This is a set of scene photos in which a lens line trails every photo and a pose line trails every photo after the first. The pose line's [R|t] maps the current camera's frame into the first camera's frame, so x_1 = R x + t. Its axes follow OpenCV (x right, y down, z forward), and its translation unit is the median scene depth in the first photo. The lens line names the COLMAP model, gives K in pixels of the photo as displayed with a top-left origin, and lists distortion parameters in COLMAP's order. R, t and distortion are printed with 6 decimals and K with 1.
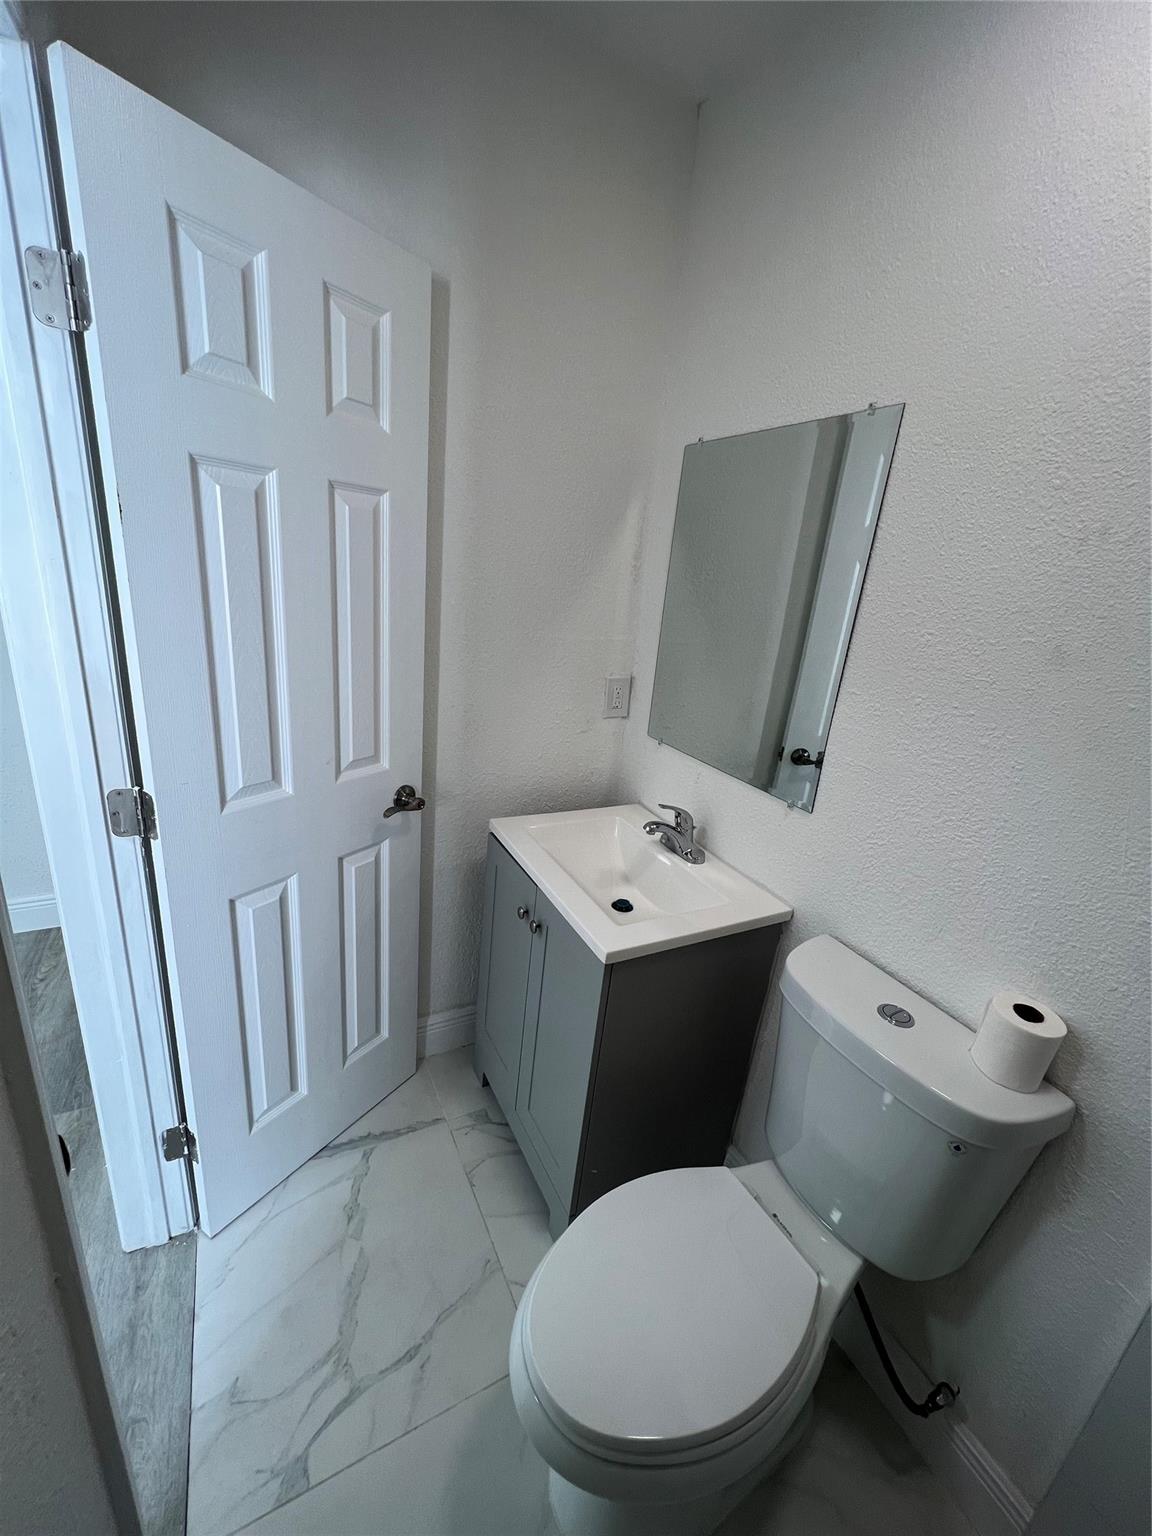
lens RADIAL K [[615.3, 0, 573.9], [0, 615.3, 772.5], [0, 0, 1]] dist [0.001305, -0.000063]
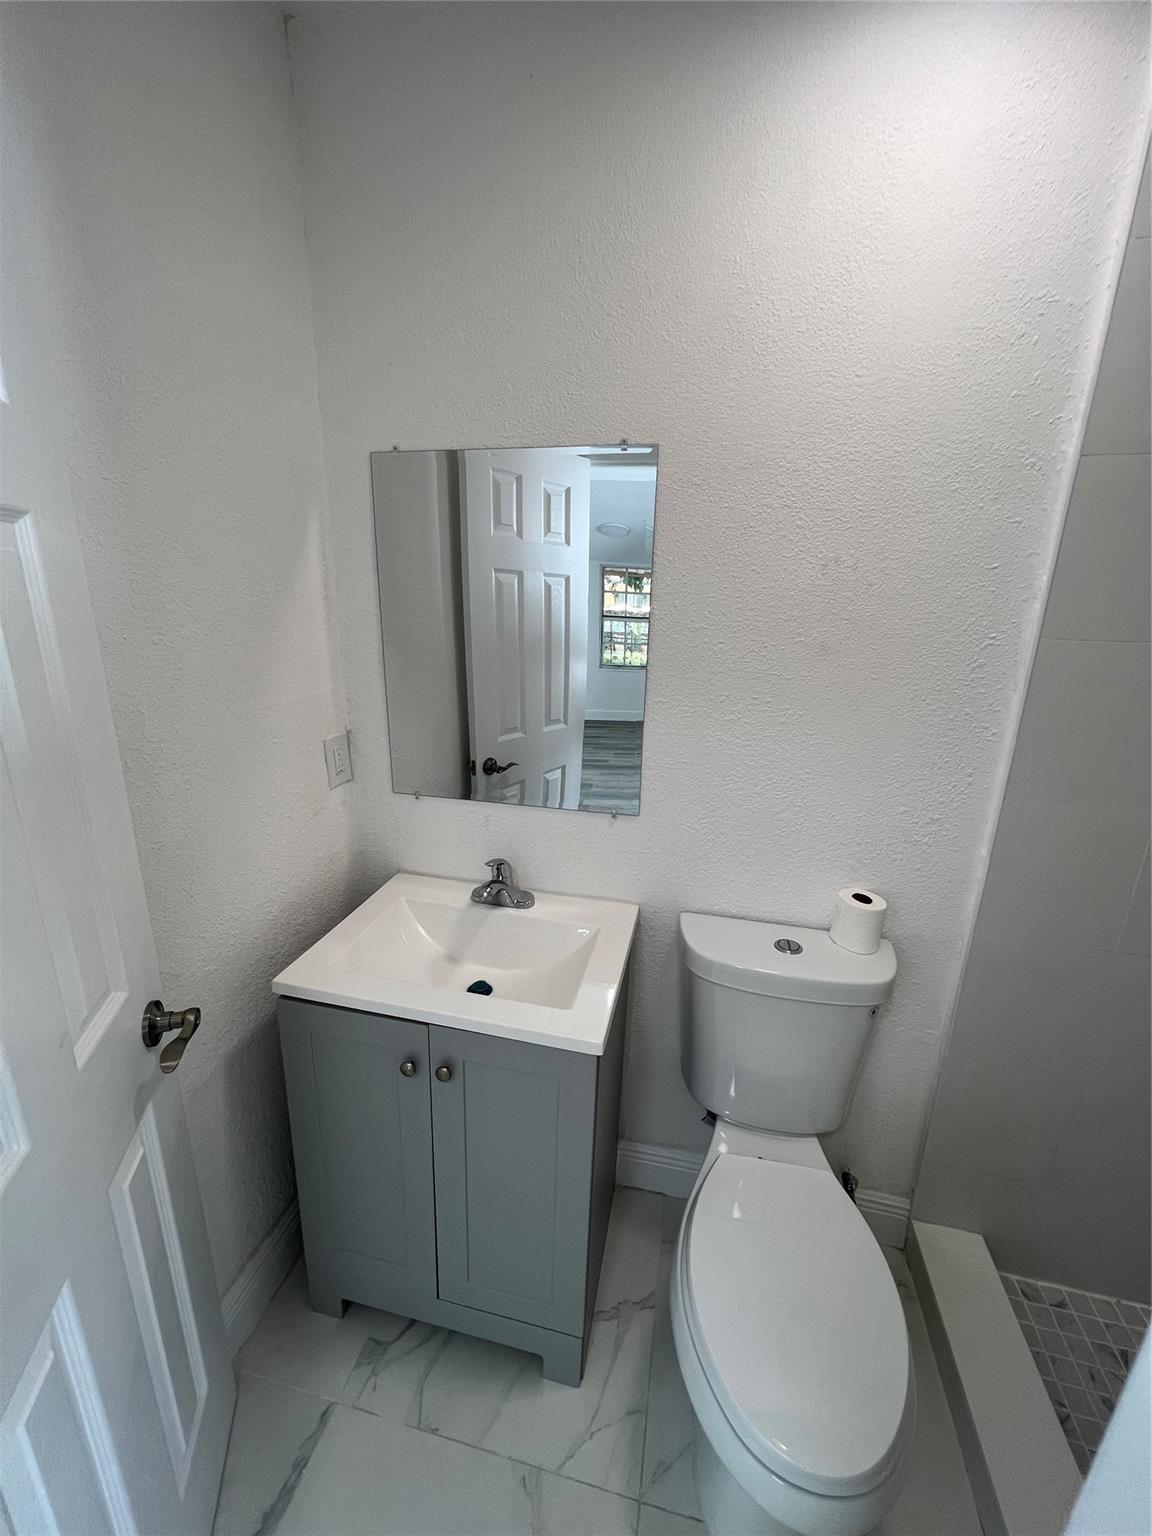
lens RADIAL K [[615.3, 0, 573.9], [0, 615.3, 772.5], [0, 0, 1]] dist [0.001305, -0.000063]
pose [[0.649504, -0.285860, 0.704577, -0.342019], [0.277338, 0.951864, 0.130529, -0.142792], [-0.707975, 0.110627, 0.697519, 0.254566]]
